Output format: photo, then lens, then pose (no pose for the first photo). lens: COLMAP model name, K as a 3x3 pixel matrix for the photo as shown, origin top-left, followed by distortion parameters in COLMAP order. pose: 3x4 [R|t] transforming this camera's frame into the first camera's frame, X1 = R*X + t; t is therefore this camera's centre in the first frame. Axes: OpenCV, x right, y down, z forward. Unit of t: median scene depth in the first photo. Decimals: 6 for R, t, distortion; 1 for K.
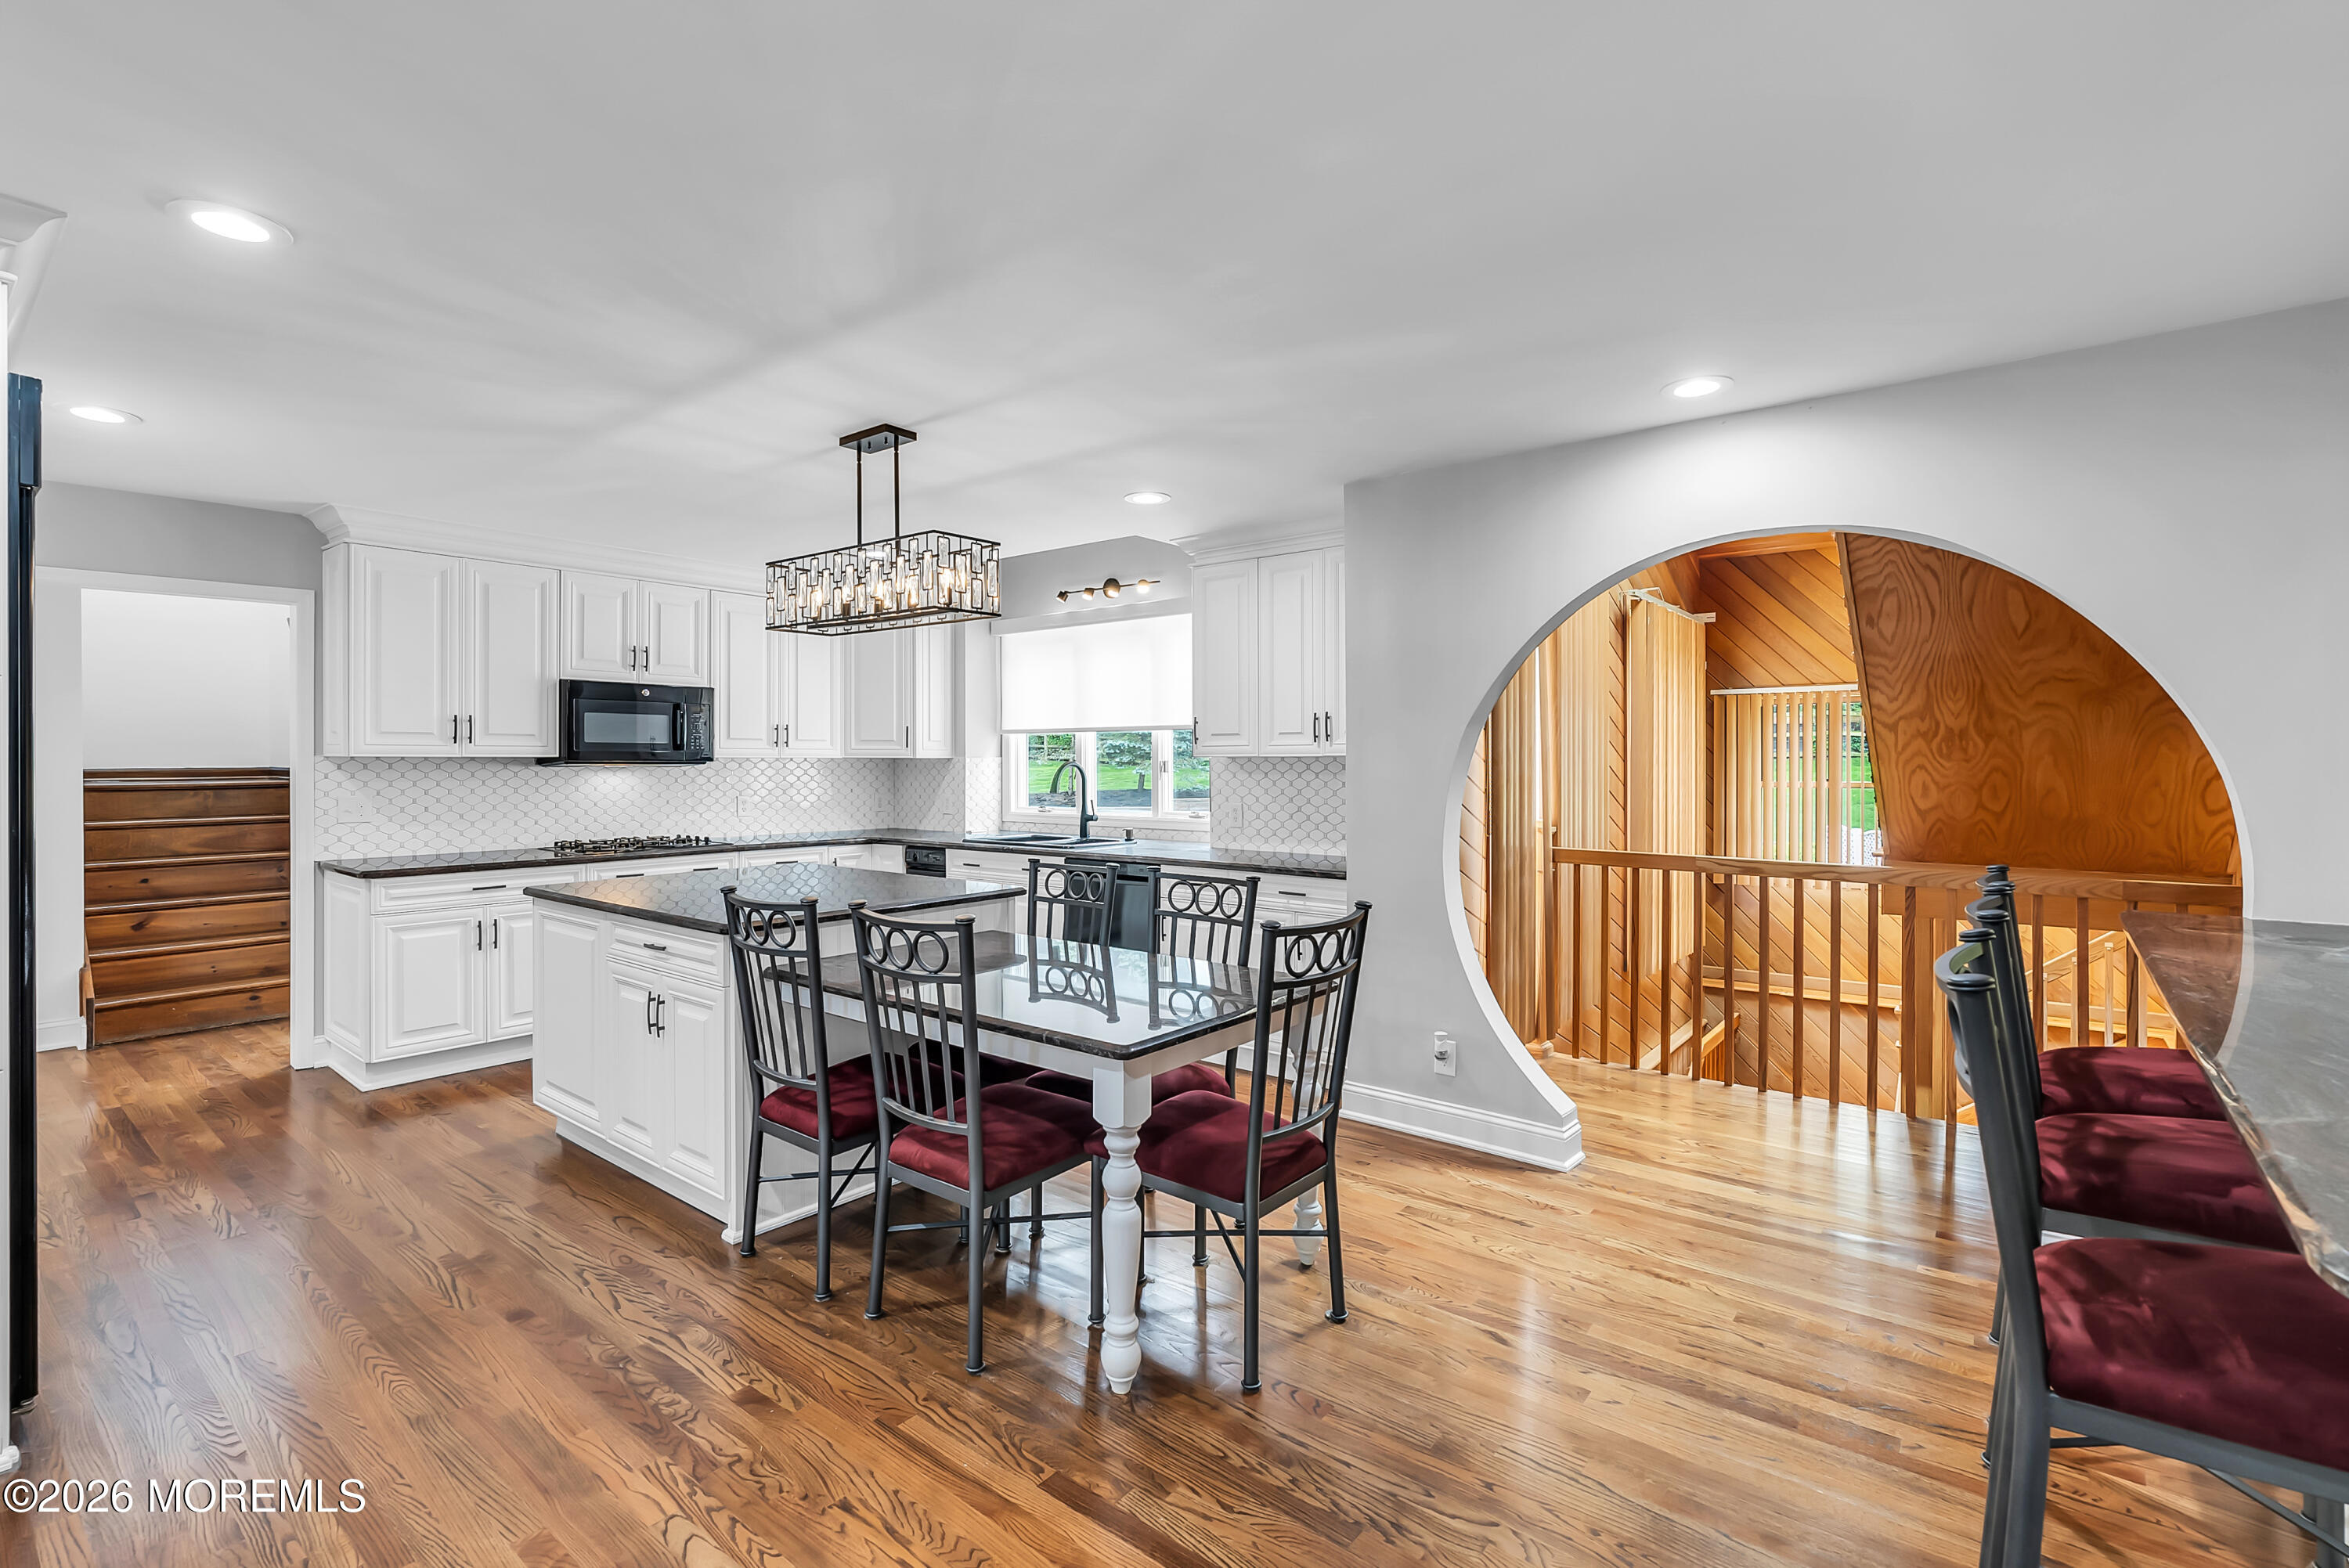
lens RADIAL K [[1078.1, 0, 1172.2], [0, 1078.1, 768.1], [0, 0, 1]] dist [-0.000113, 0.000645]
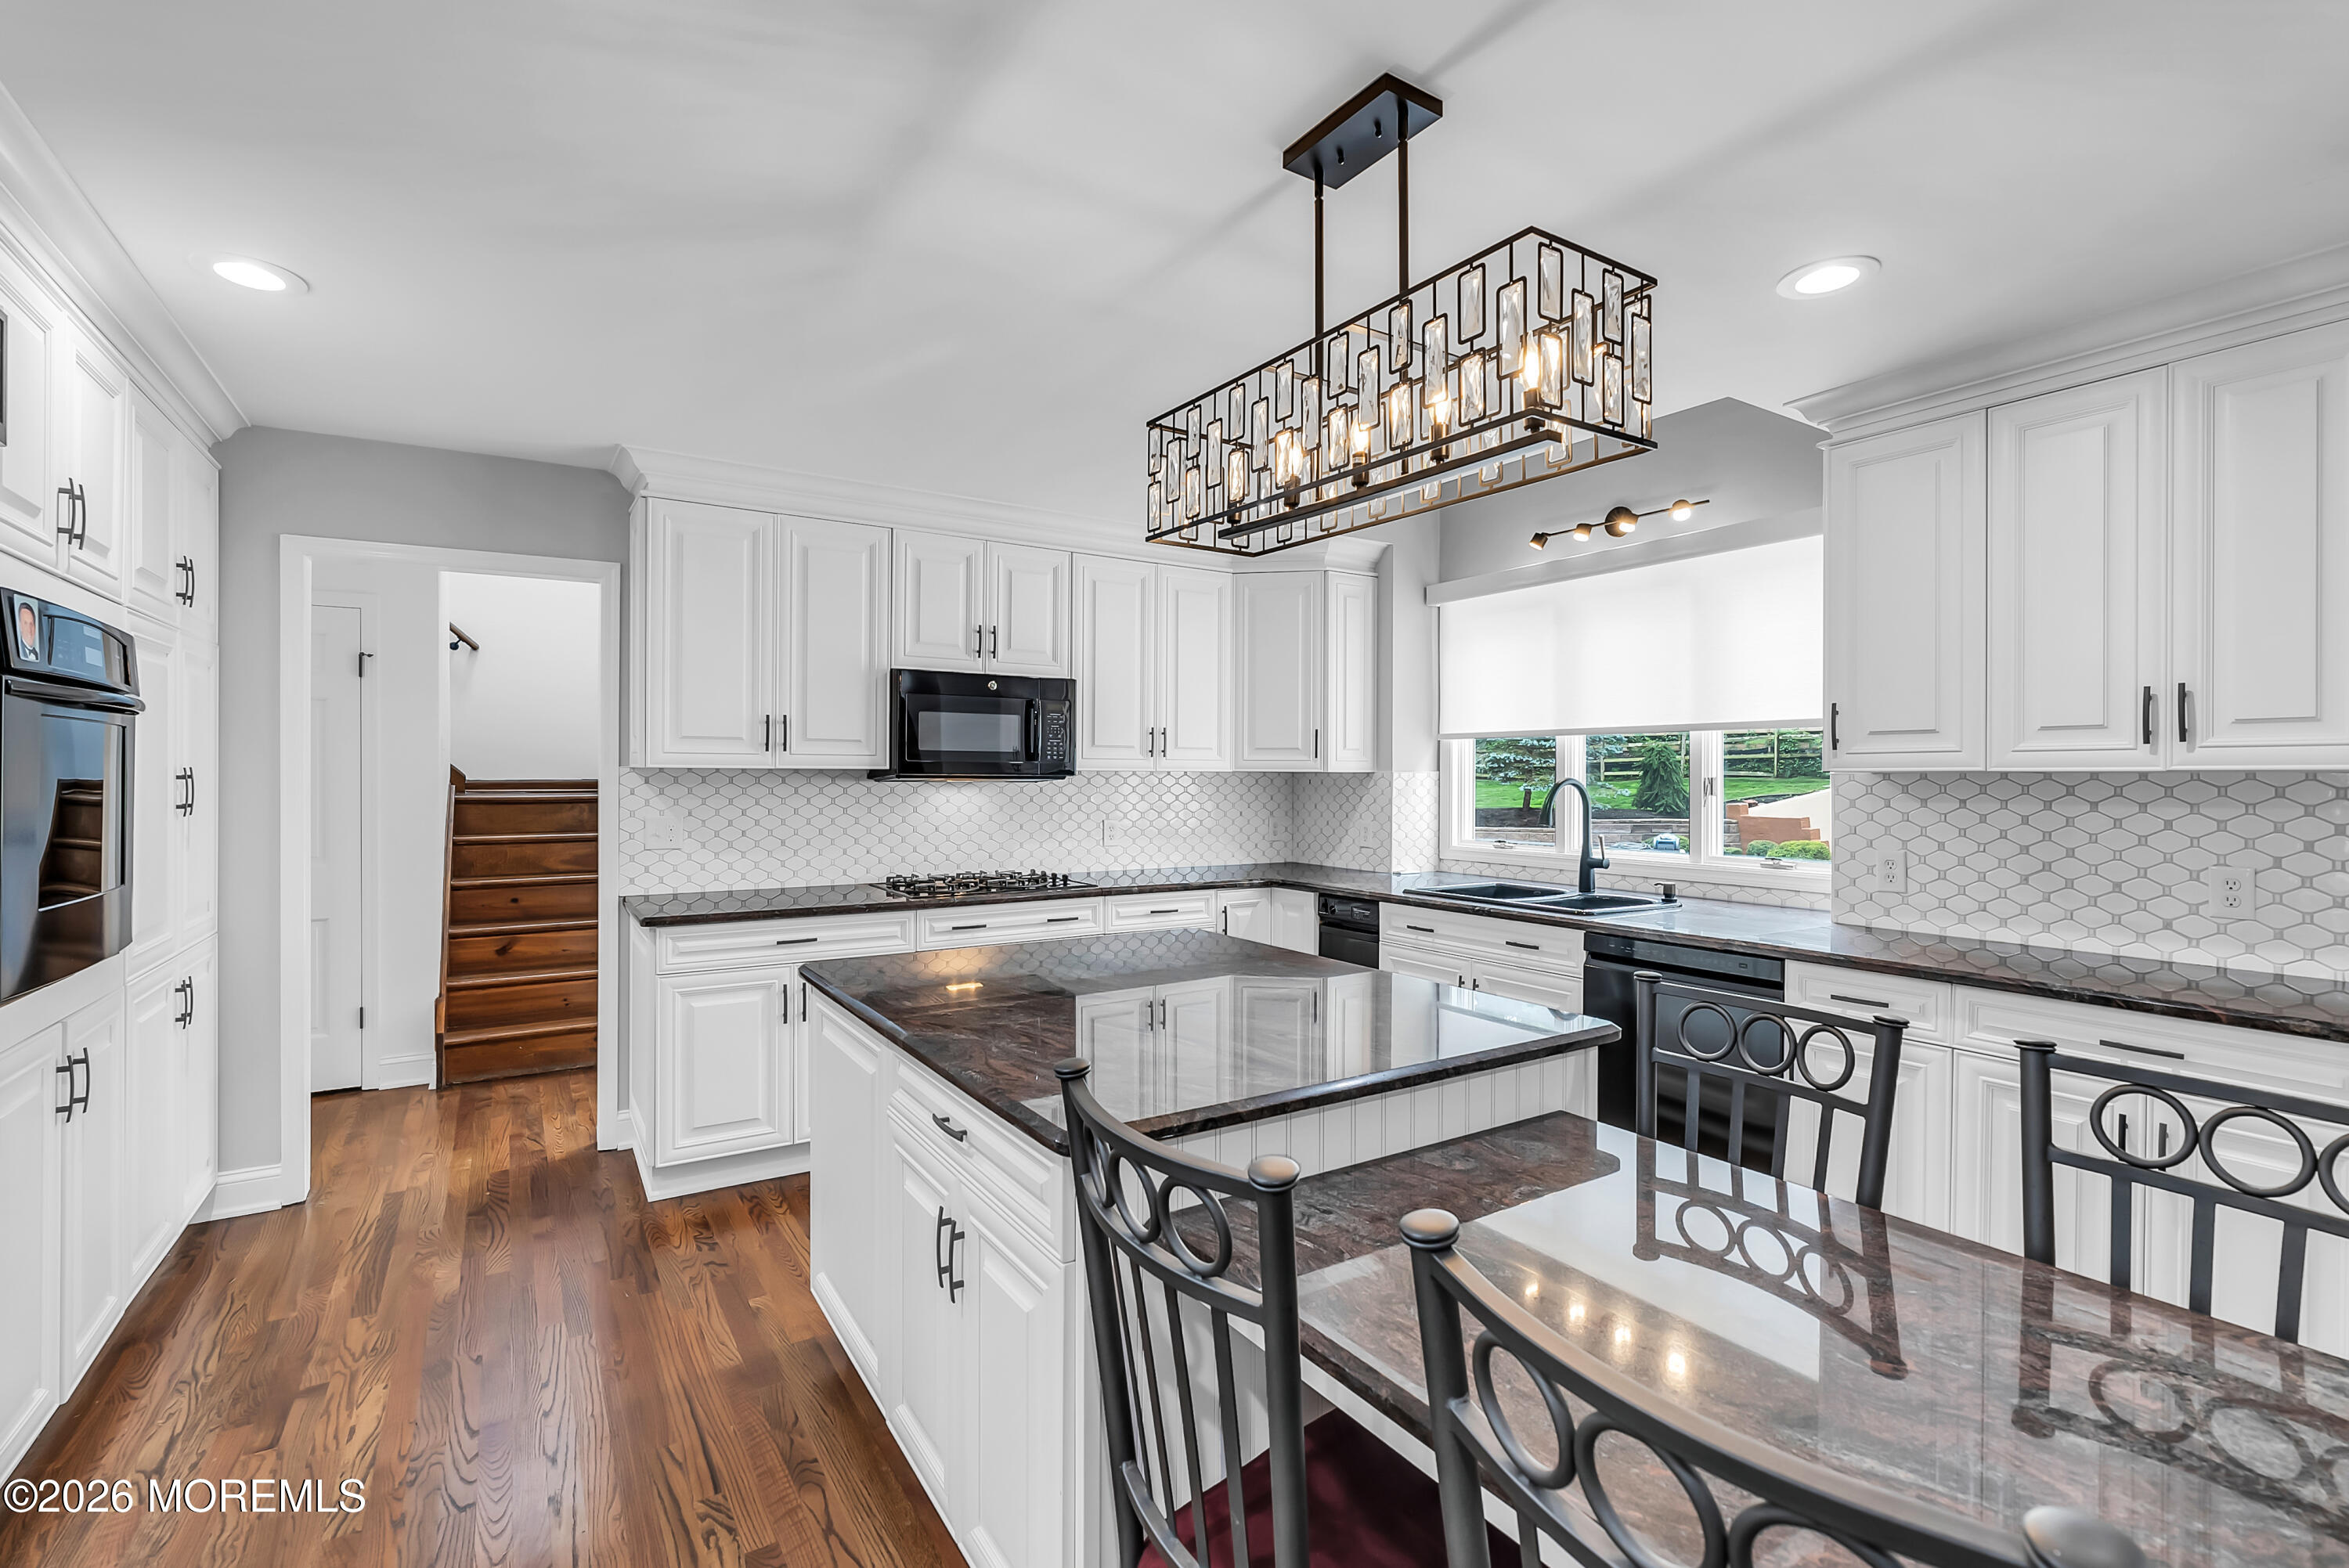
lens RADIAL K [[1070.0, 0, 1174.5], [0, 1070.0, 784.0], [0, 0, 1]] dist [-0.001374, 0.001304]
pose [[0.948802, 0.007062, -0.315794, -0.127216], [-0.006601, 0.999975, 0.002529, -0.002735], [0.315804, -0.000315, 0.948825, 0.324672]]
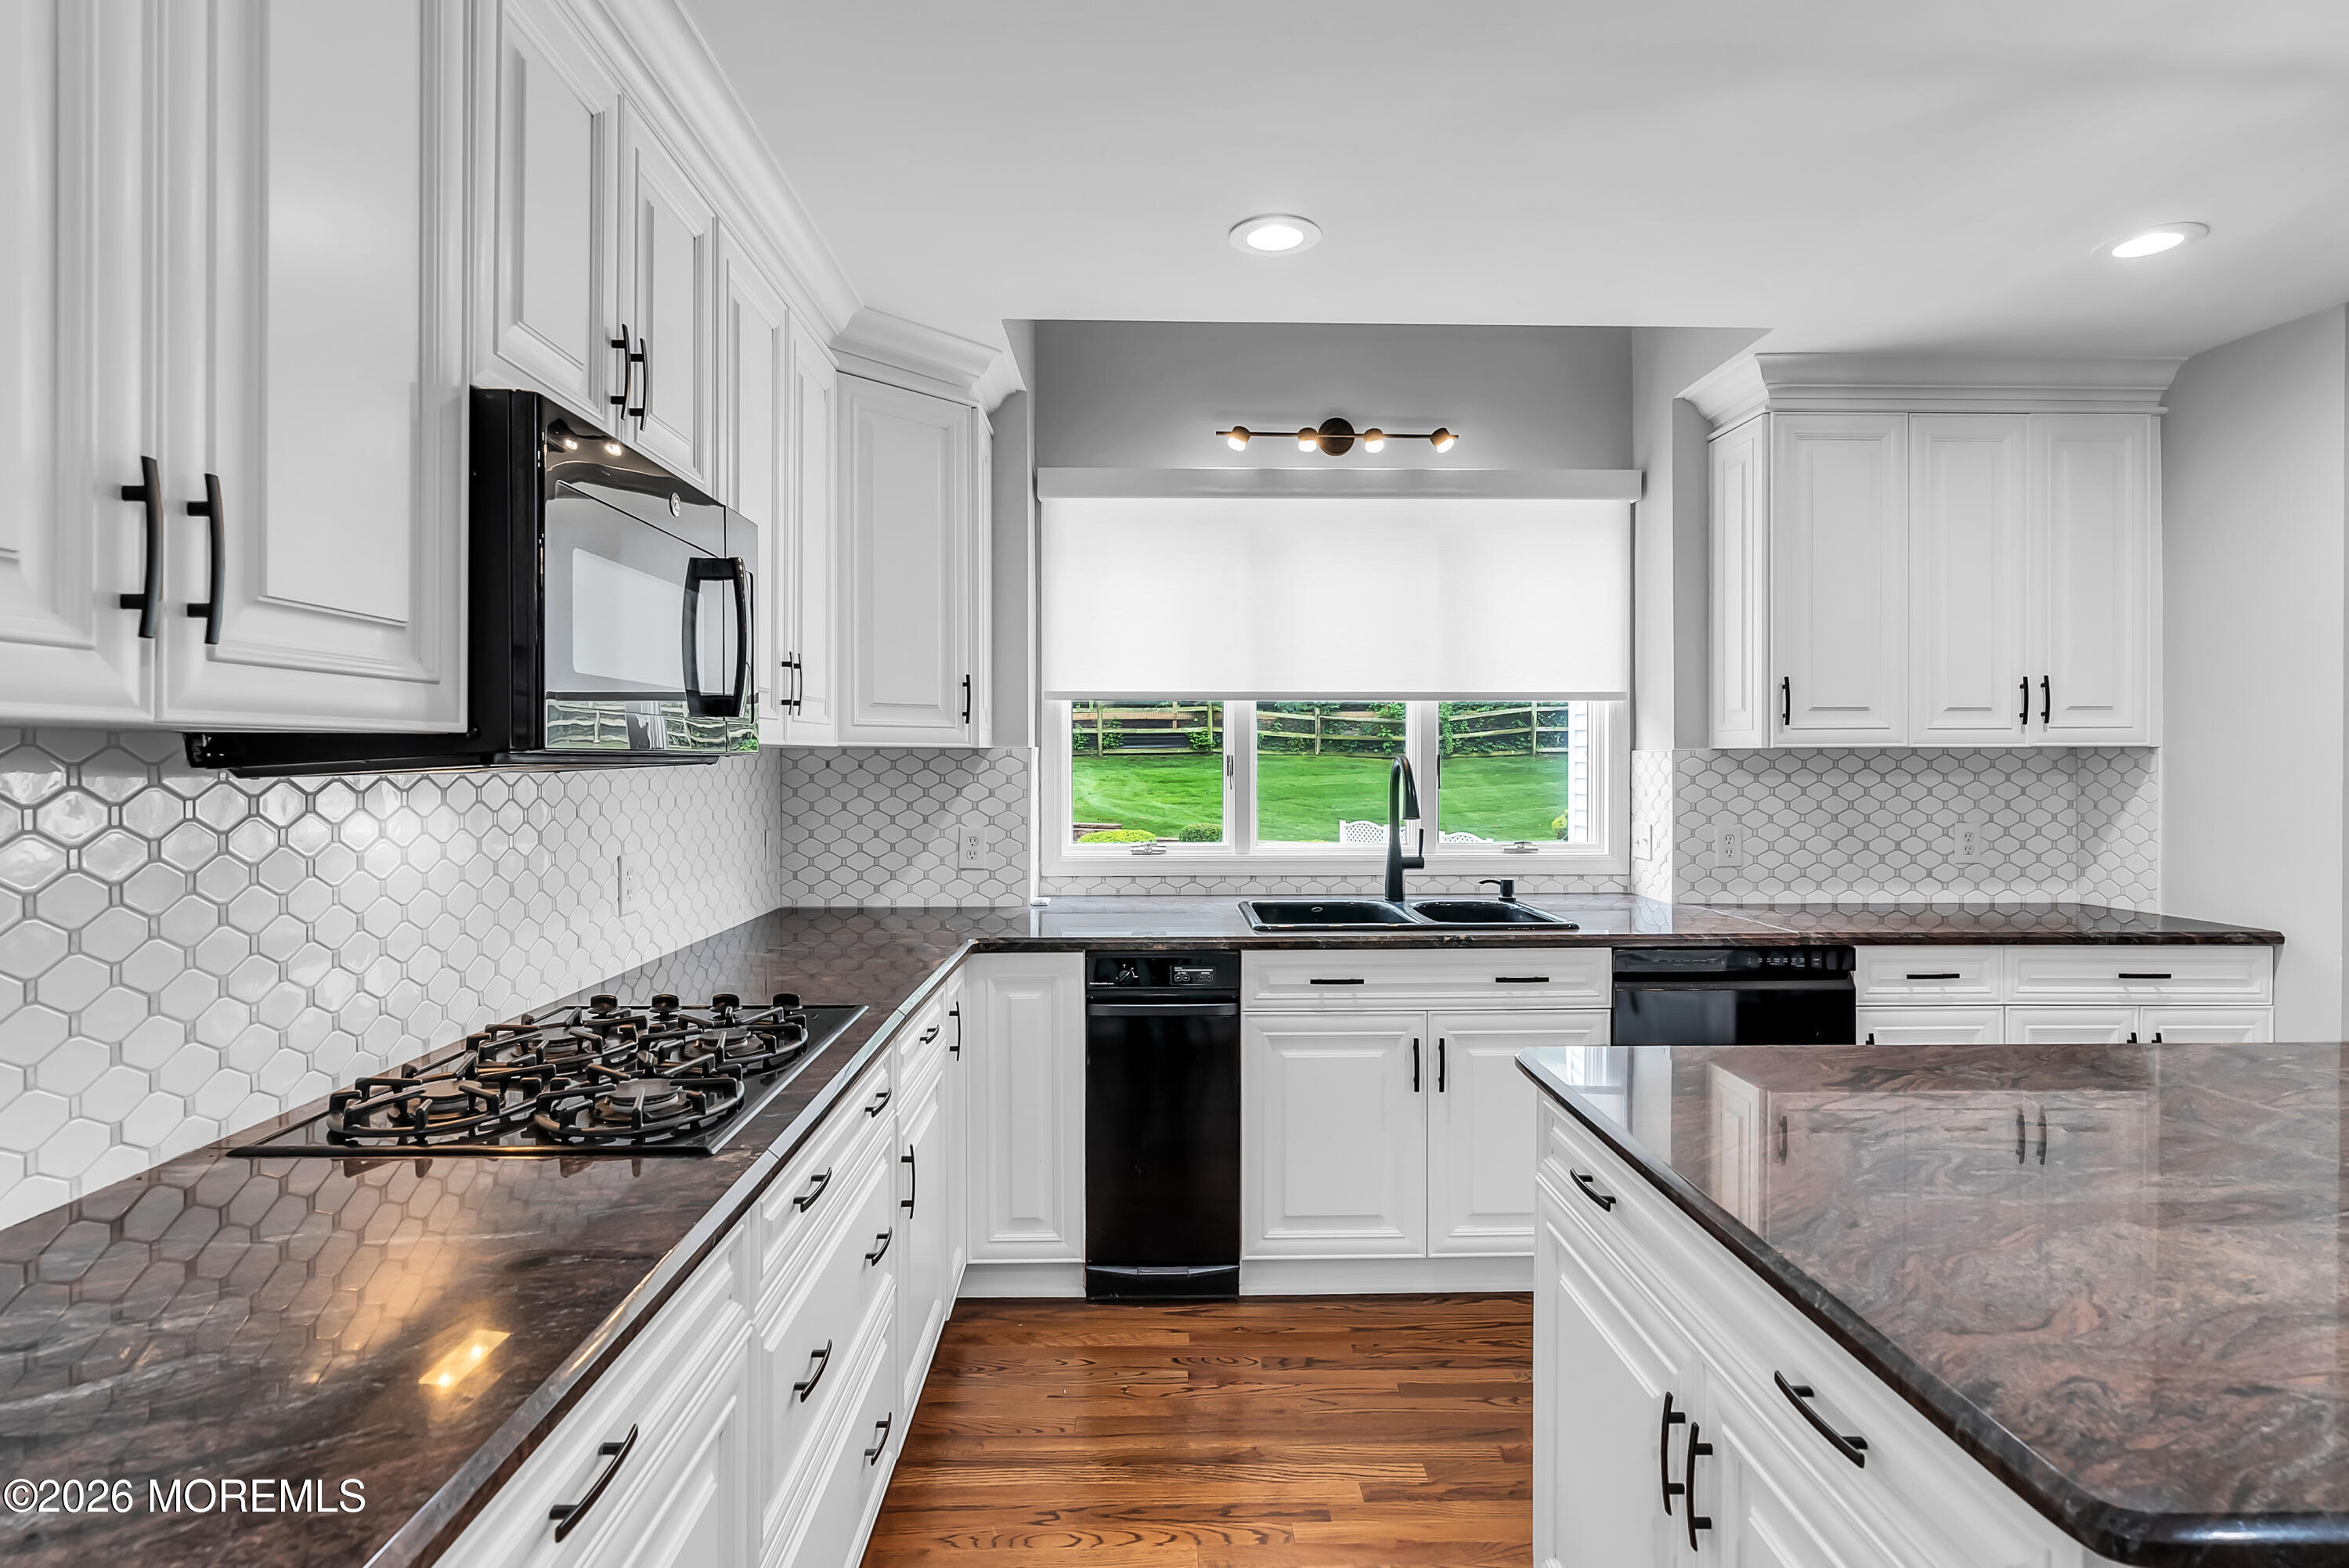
lens RADIAL K [[1205.9, 0, 1173.2], [0, 1205.9, 776.8], [0, 0, 1]] dist [-0.001454, 0.000068]
pose [[0.758421, -0.010319, 0.651683, -0.605065], [0.003809, 0.999928, 0.011401, -0.003200], [-0.651754, -0.006165, 0.758405, 0.695913]]
